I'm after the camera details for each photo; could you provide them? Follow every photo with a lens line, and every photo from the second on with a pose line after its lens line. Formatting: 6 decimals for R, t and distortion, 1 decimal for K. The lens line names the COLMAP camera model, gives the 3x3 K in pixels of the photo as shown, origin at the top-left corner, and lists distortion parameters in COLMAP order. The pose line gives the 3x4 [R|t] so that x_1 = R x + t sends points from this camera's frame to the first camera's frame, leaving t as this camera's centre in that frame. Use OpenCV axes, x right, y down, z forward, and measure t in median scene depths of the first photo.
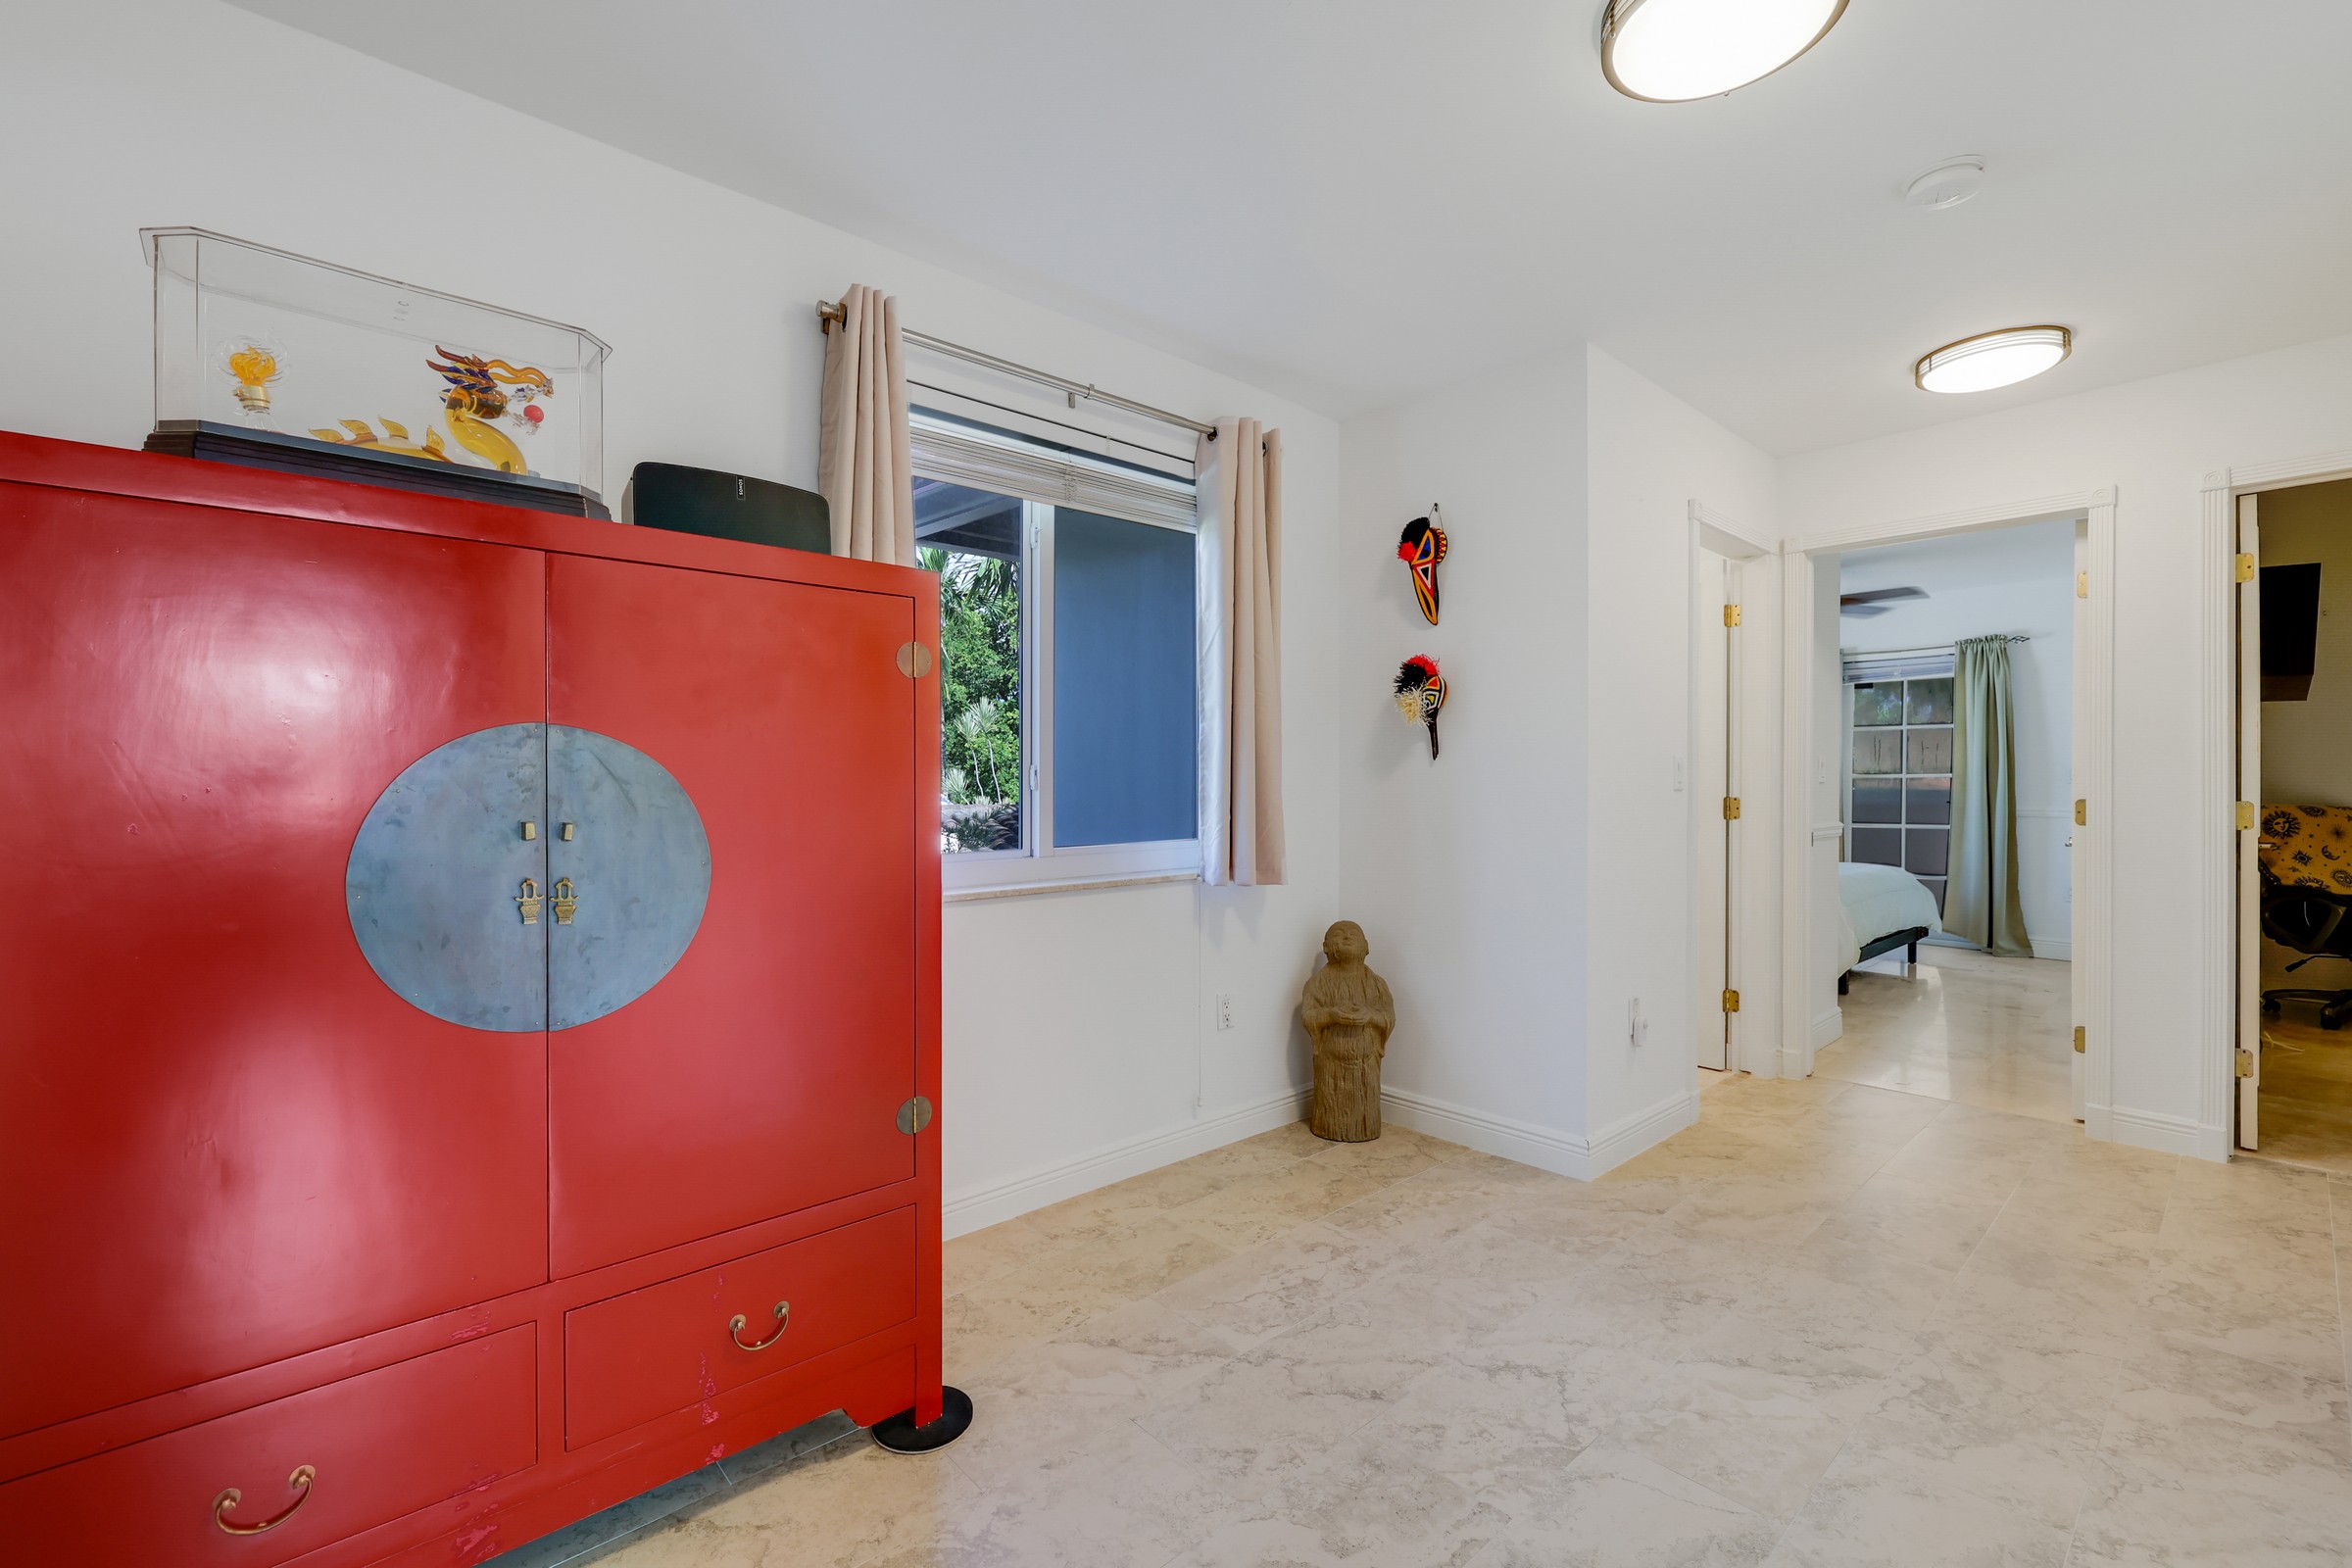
lens RADIAL K [[983.8, 0, 1171.9], [0, 983.8, 781.4], [0, 0, 1]] dist [-0.003831, 0.000315]
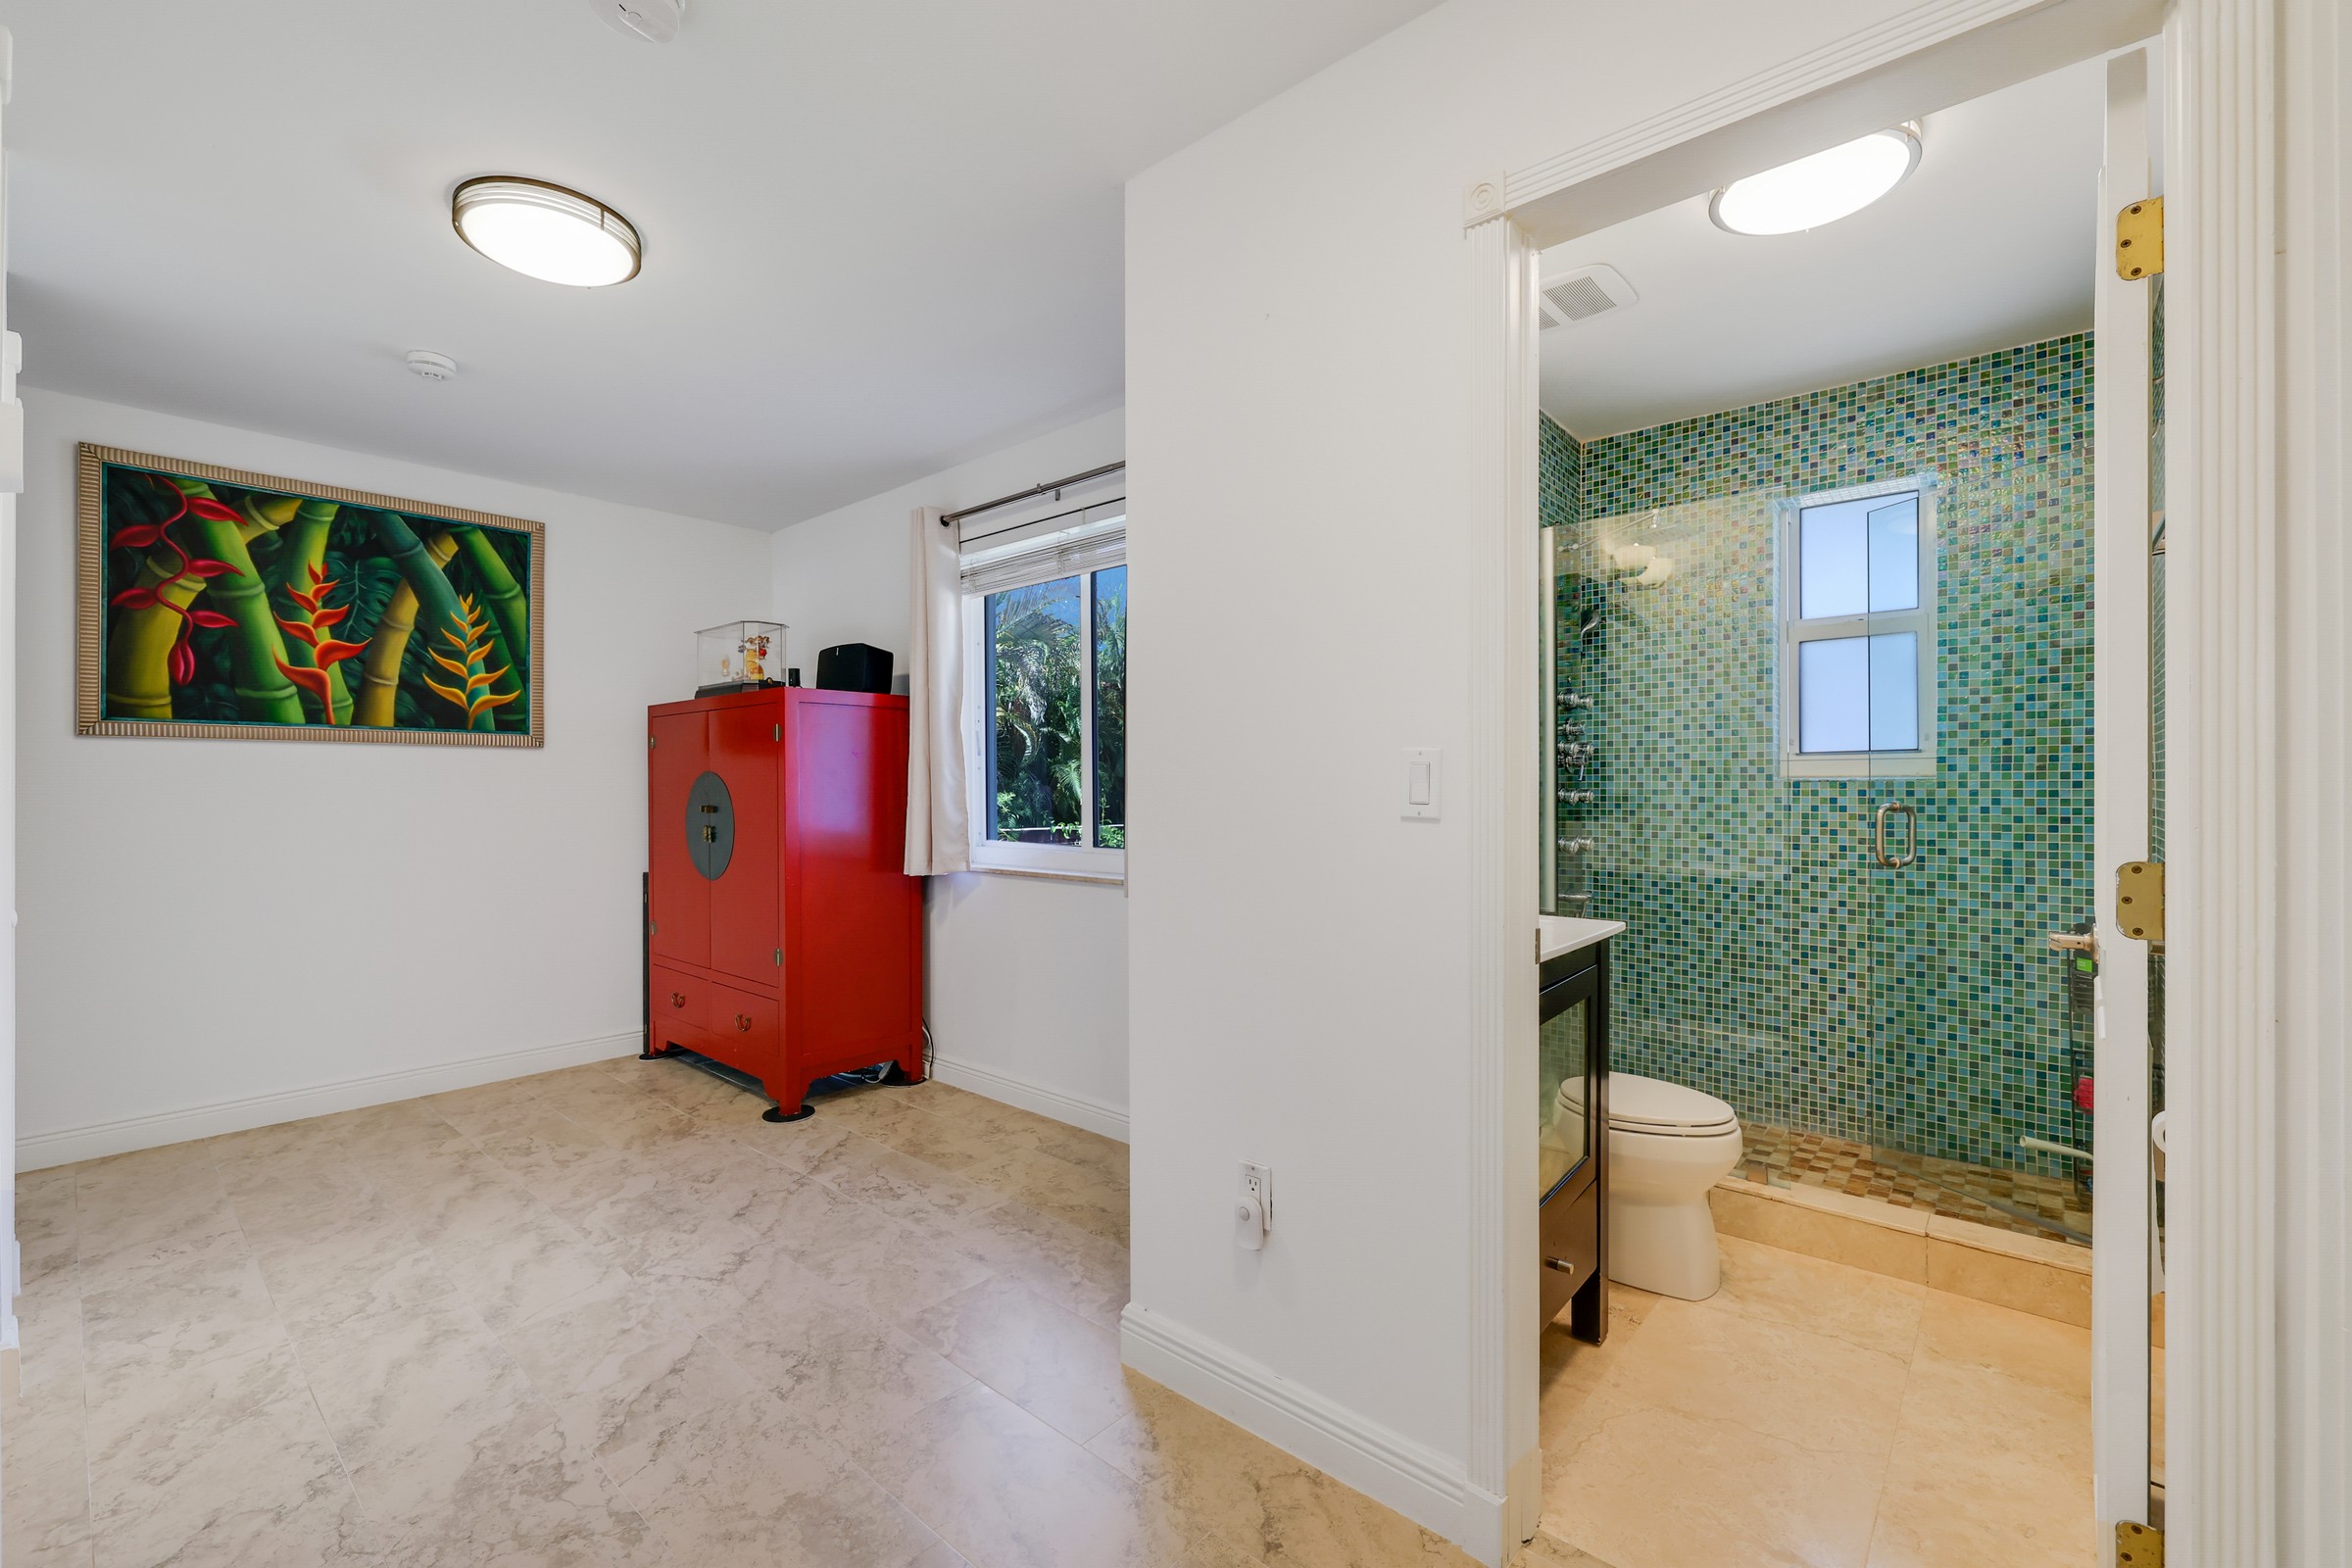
lens RADIAL K [[983.8, 0, 1171.3], [0, 983.8, 783.3], [0, 0, 1]] dist [-0.003831, 0.000315]
pose [[0.131765, -0.001511, -0.991280, 1.560353], [-0.003020, 0.999994, -0.001926, -0.014794], [0.991276, 0.003248, 0.131759, 1.291590]]
